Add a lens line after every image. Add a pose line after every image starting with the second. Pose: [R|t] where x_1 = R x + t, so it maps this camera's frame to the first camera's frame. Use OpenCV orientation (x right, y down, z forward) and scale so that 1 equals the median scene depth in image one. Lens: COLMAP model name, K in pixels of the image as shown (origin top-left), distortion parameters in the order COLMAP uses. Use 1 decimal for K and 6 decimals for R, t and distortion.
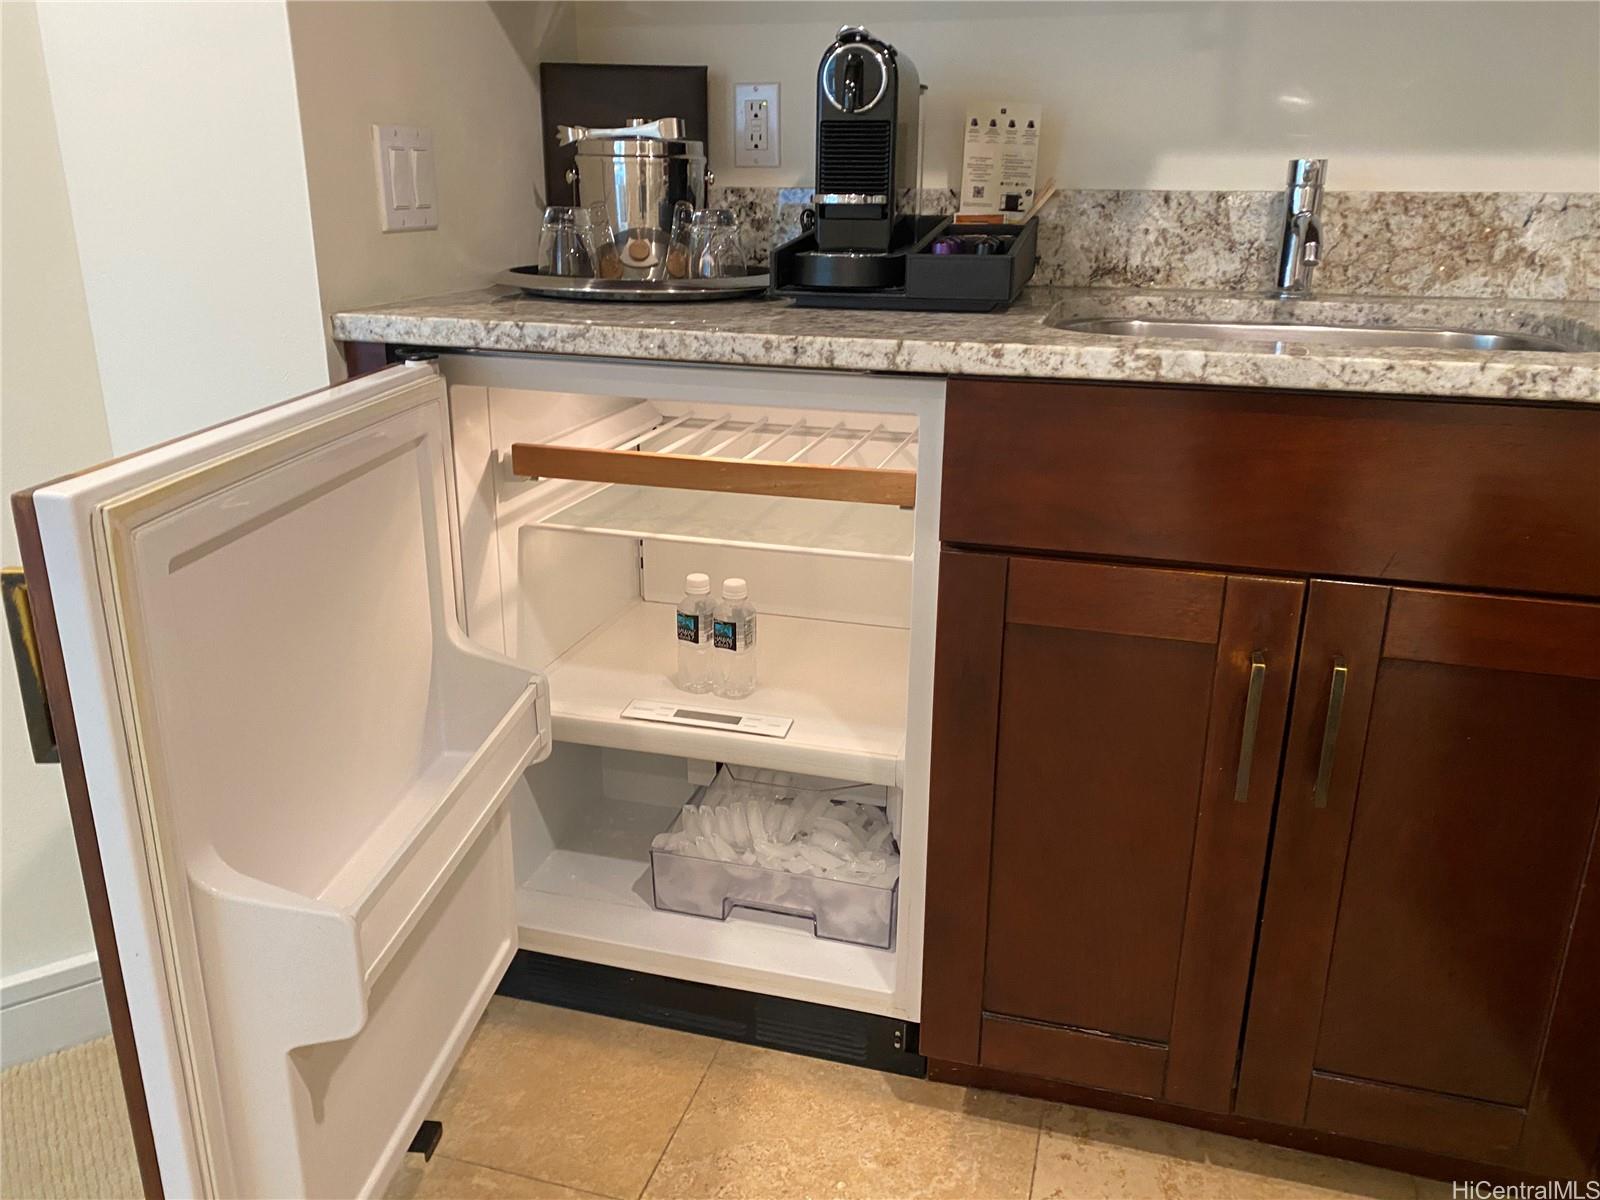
lens RADIAL K [[1252.0, 0, 800.0], [0, 1252.0, 600.0], [0, 0, 1]] dist [0.011554, 0.000476]
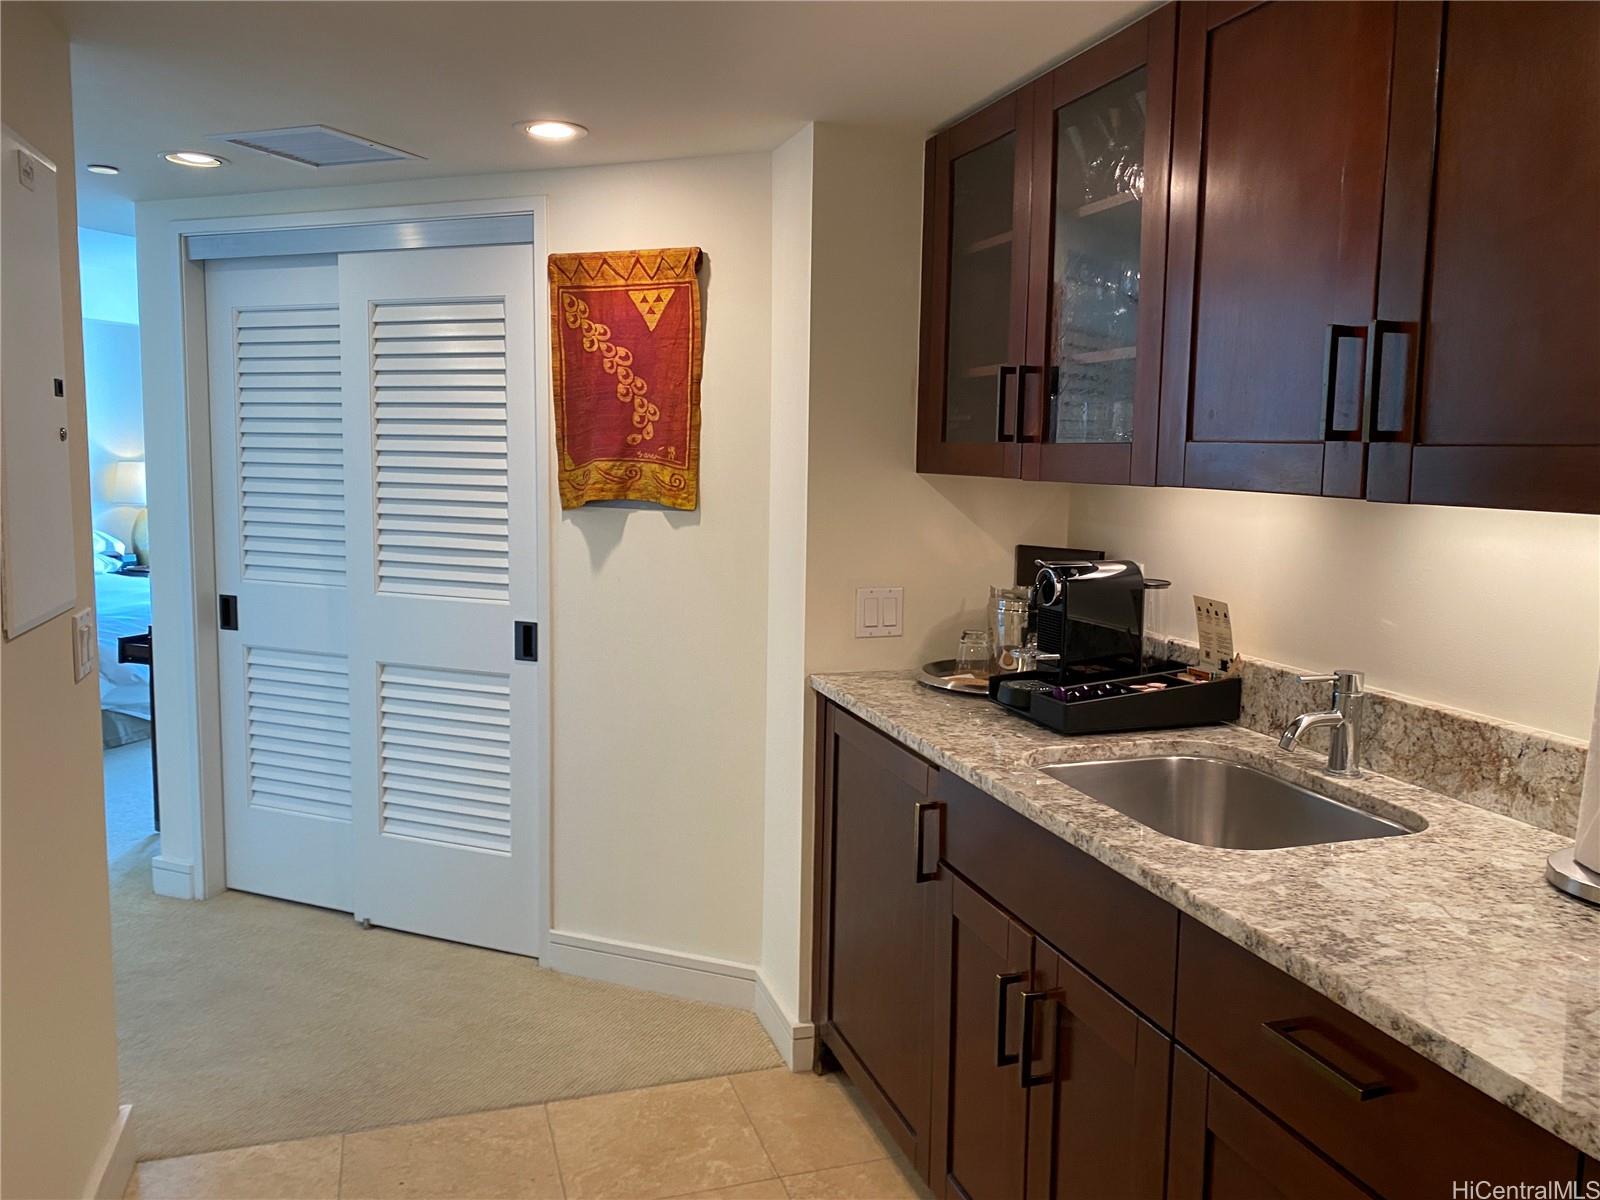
lens RADIAL K [[1252.0, 0, 800.0], [0, 1252.0, 600.0], [0, 0, 1]] dist [0.011554, 0.000476]
pose [[0.557125, 0.105437, -0.823708, 1.121294], [-0.280738, 0.957420, -0.067329, -0.173622], [0.781535, 0.268757, 0.563003, -0.178538]]
